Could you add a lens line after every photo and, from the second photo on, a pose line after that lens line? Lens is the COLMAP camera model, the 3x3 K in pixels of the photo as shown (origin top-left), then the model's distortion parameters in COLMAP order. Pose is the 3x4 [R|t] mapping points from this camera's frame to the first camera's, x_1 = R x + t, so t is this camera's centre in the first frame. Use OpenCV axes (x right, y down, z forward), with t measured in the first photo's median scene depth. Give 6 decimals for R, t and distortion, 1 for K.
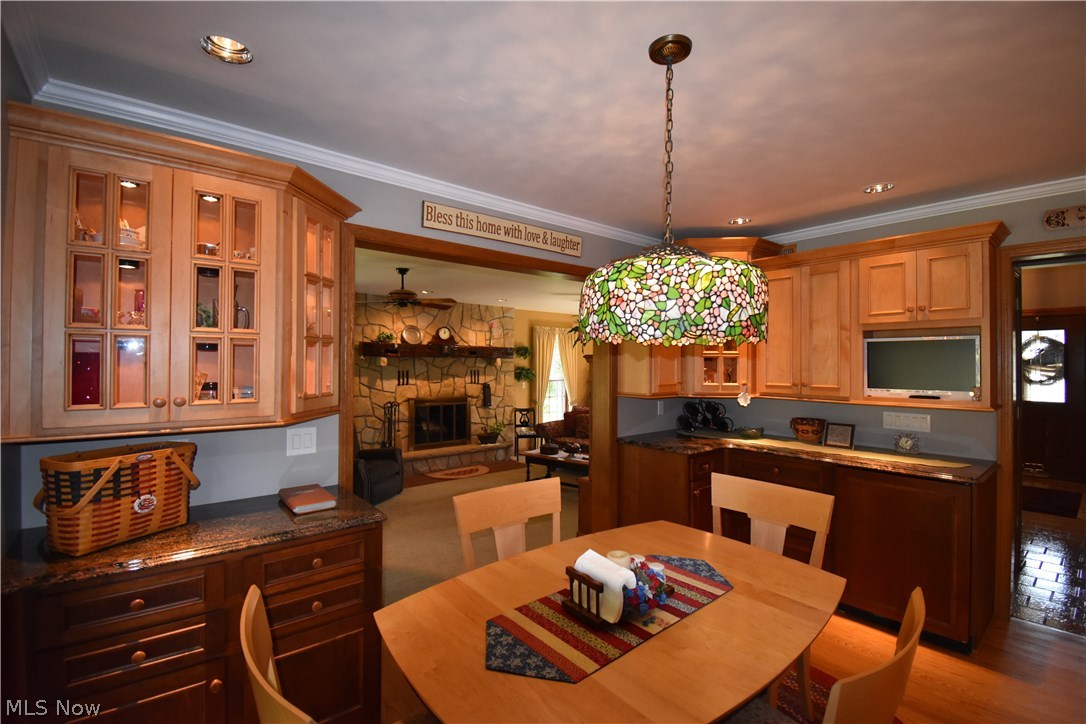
lens RADIAL K [[482.0, 0, 543.0], [0, 482.0, 362.0], [0, 0, 1]] dist [0.000520, 0.000021]
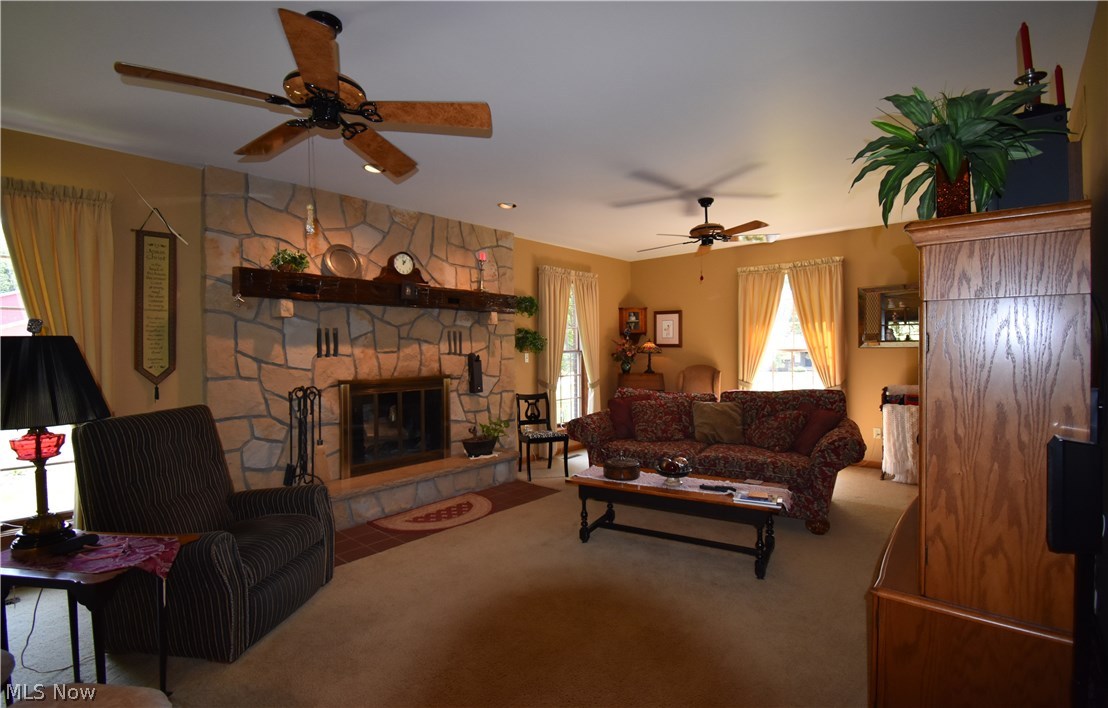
lens RADIAL K [[505.1, 0, 554.0], [0, 505.1, 354.0], [0, 0, 1]] dist [-0.002072, -0.000076]
pose [[0.990261, -0.015474, 0.138361, -0.108168], [0.013373, 0.999781, 0.016100, 0.036265], [-0.138580, -0.014093, 0.990251, 0.372948]]
